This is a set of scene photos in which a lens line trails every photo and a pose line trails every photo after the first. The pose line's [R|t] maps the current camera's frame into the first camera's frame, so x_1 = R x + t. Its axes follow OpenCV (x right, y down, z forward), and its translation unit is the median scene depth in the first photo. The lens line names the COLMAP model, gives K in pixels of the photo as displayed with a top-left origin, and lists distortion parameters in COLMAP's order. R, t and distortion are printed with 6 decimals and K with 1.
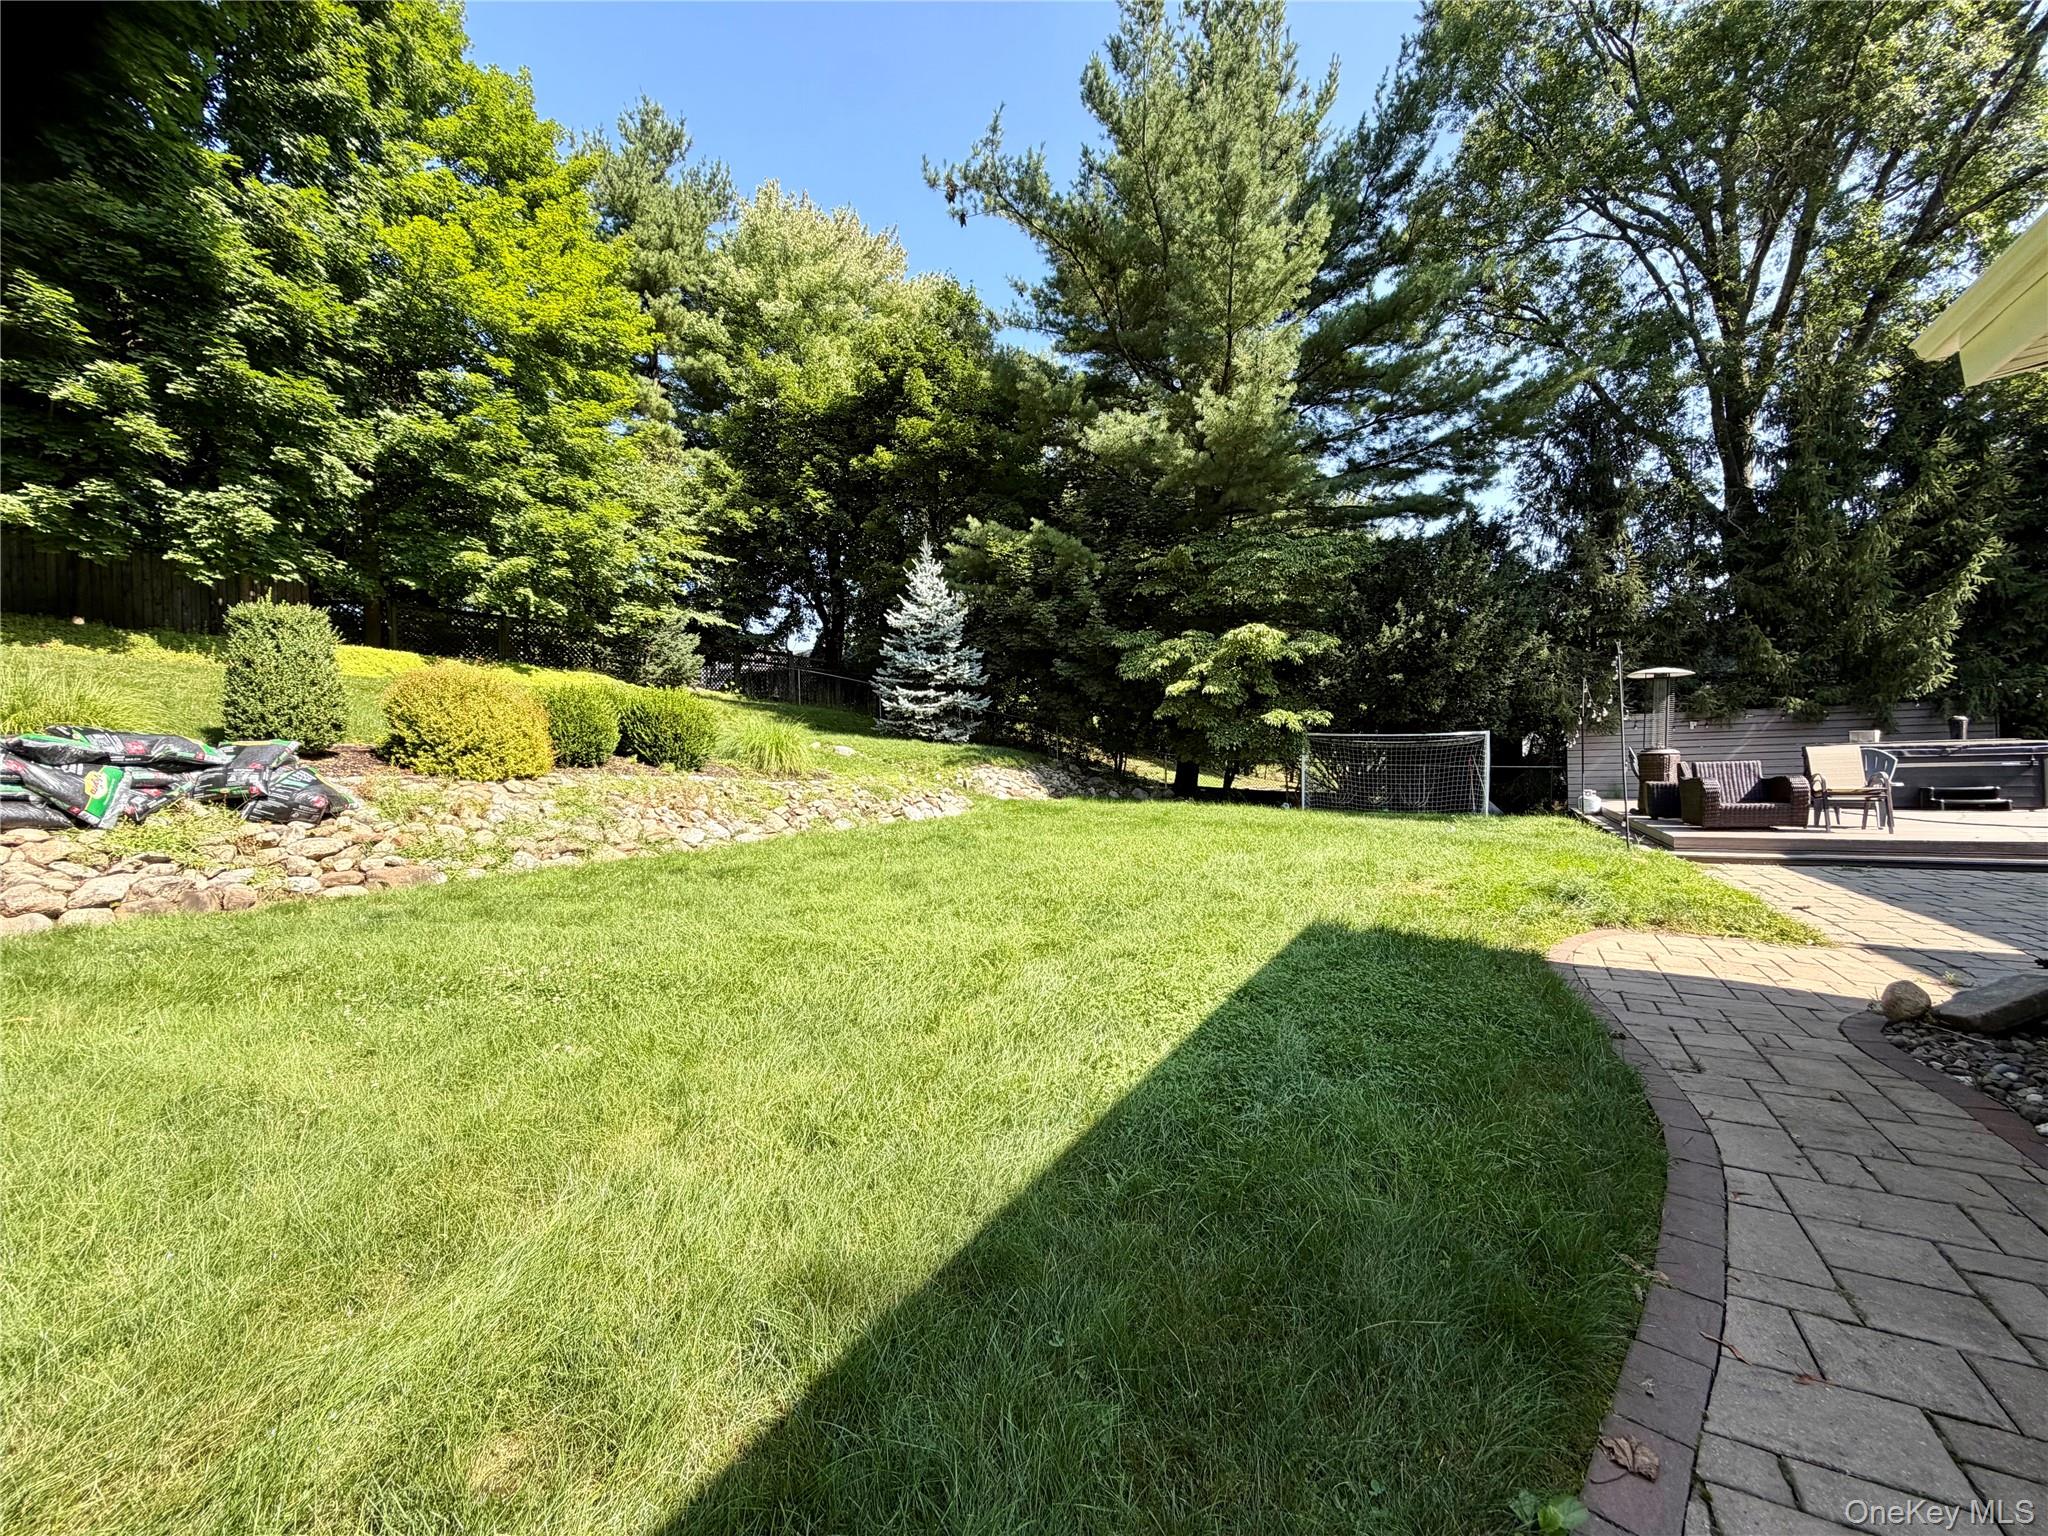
lens RADIAL K [[820.8, 0, 1024.0], [0, 820.8, 768.0], [0, 0, 1]] dist [-0.019922, -0.000236]
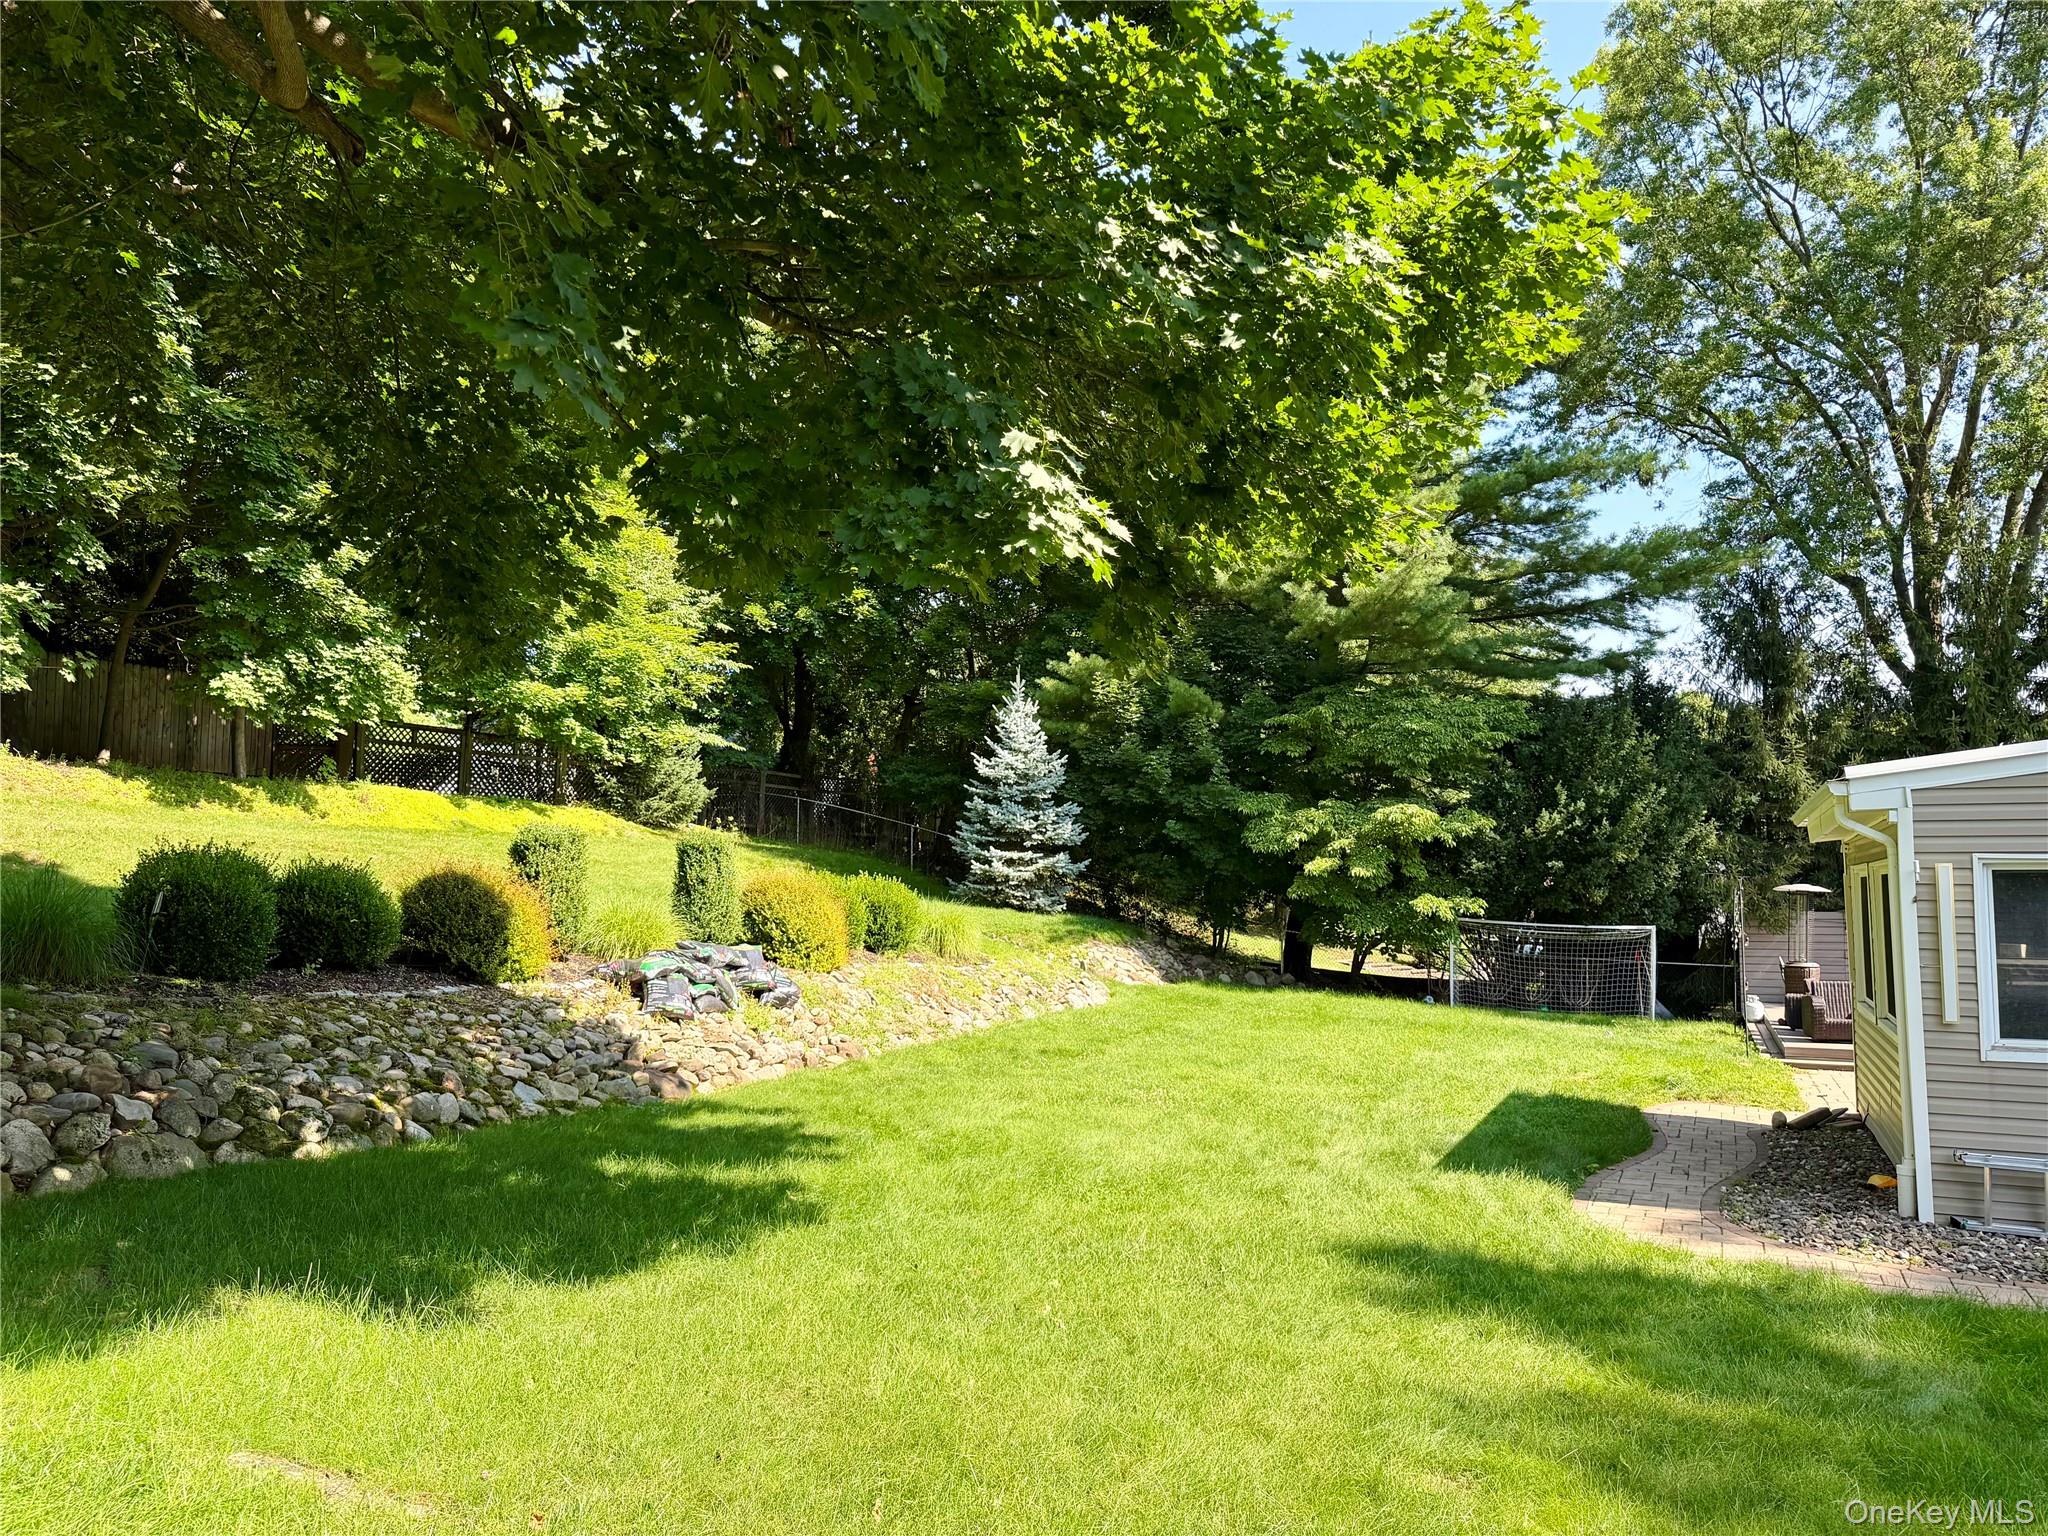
lens RADIAL K [[1354.7, 0, 1024.0], [0, 1354.7, 768.0], [0, 0, 1]] dist [0.035612, -0.100014]
pose [[0.997617, 0.039594, 0.056499, -0.207256], [-0.033723, 0.994283, -0.101316, -0.038751], [-0.060188, 0.099169, 0.993249, -0.442970]]
